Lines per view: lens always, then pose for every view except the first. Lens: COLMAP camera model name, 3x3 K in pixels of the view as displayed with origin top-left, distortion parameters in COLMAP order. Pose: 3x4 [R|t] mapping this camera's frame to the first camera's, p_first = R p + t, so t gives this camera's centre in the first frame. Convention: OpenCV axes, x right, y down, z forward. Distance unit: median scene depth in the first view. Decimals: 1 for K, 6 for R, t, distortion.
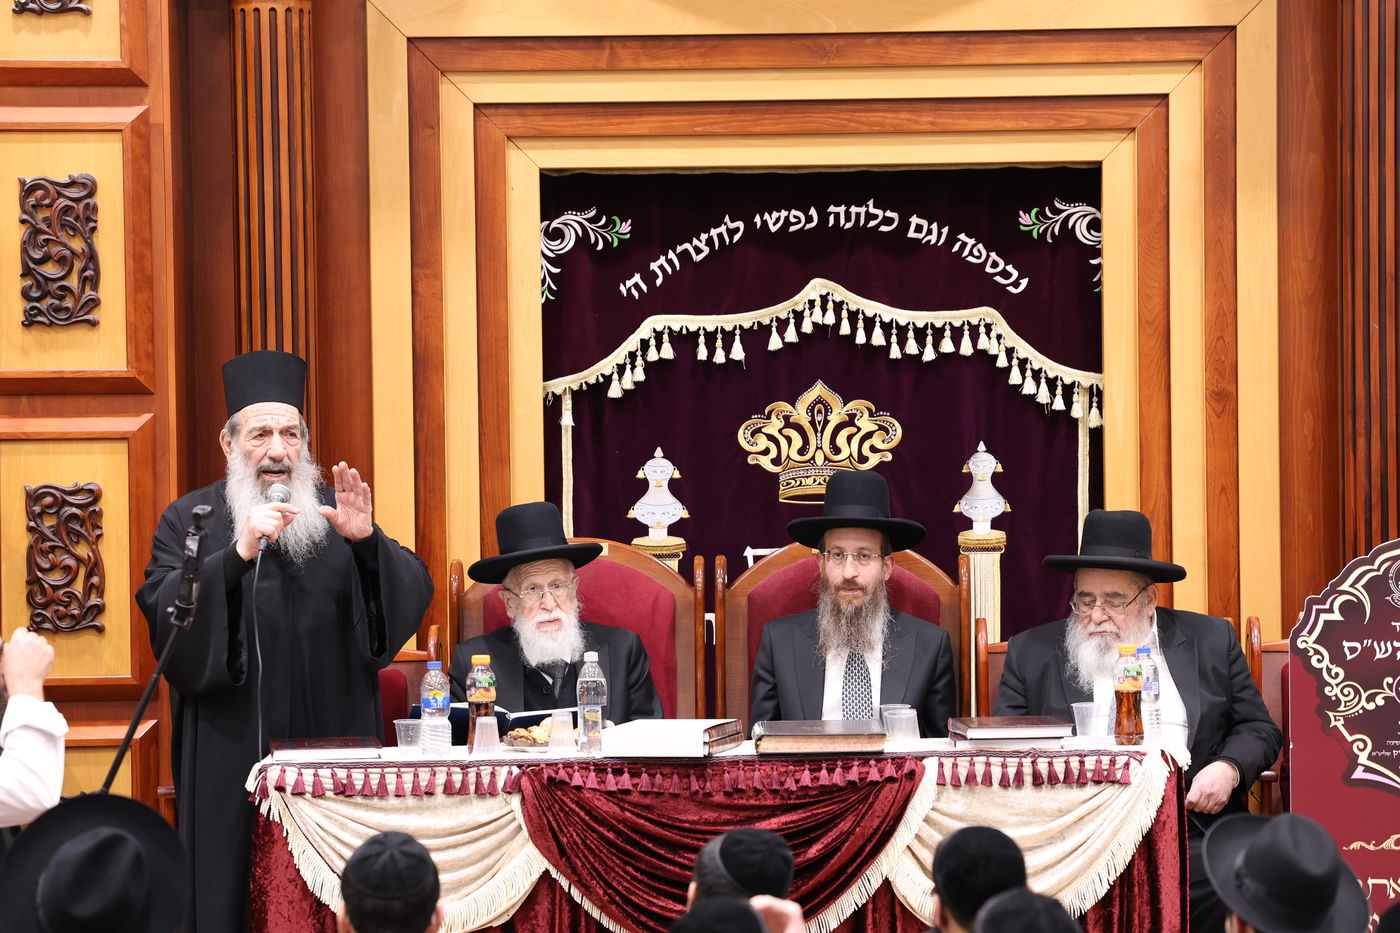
lens RADIAL K [[5182.5, 0, 701.0], [0, 5182.5, 464.2], [0, 0, 1]] dist [0.533559, 1.779051]
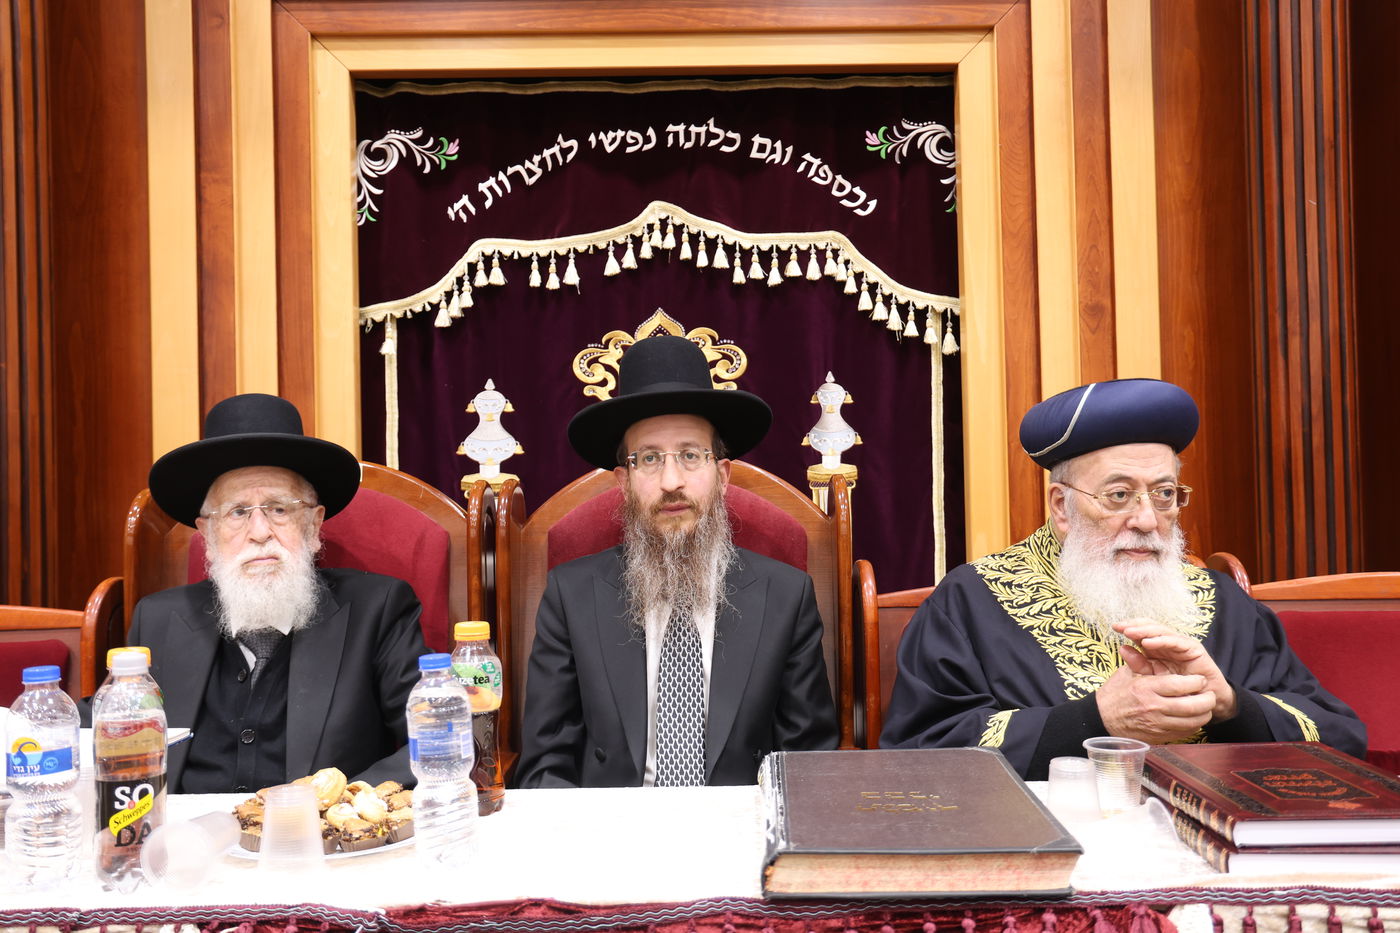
lens RADIAL K [[1221.1, 0, 697.8], [0, 1221.1, 472.6], [0, 0, 1]] dist [-0.030867, 0.108050]
pose [[0.999874, -0.009472, 0.012721, 0.026756], [0.009878, 0.999432, -0.032218, 0.021269], [-0.012408, 0.032340, 0.999400, 0.778670]]
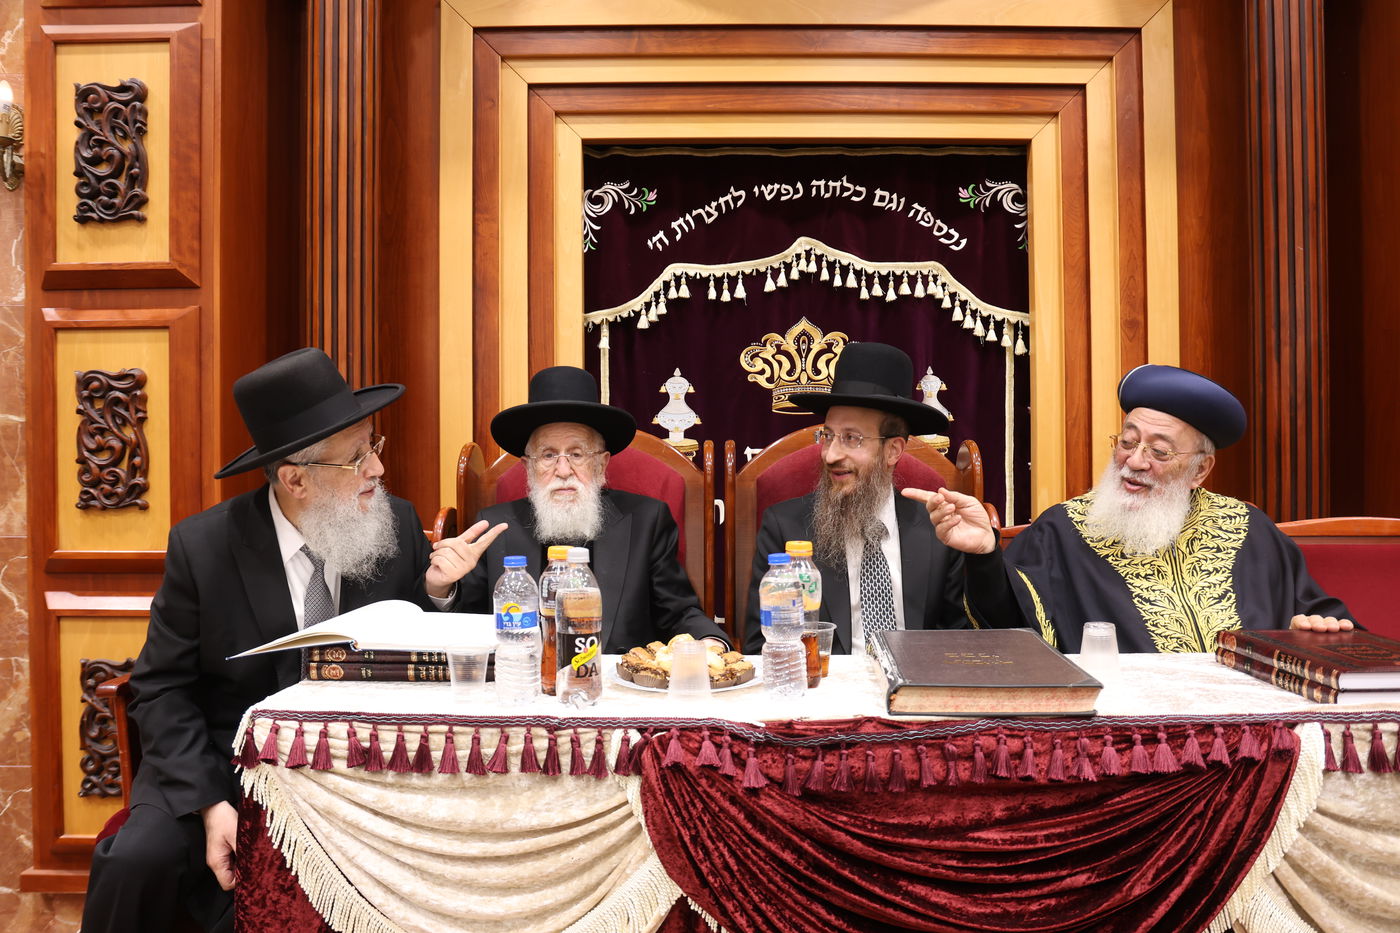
lens RADIAL K [[961.3, 0, 699.9], [0, 961.3, 471.4], [0, 0, 1]] dist [-0.090550, 0.063977]
pose [[0.999938, 0.005779, -0.009564, -0.000271], [-0.005856, 0.999950, -0.008109, 0.023846], [0.009517, 0.008165, 0.999921, 0.766415]]
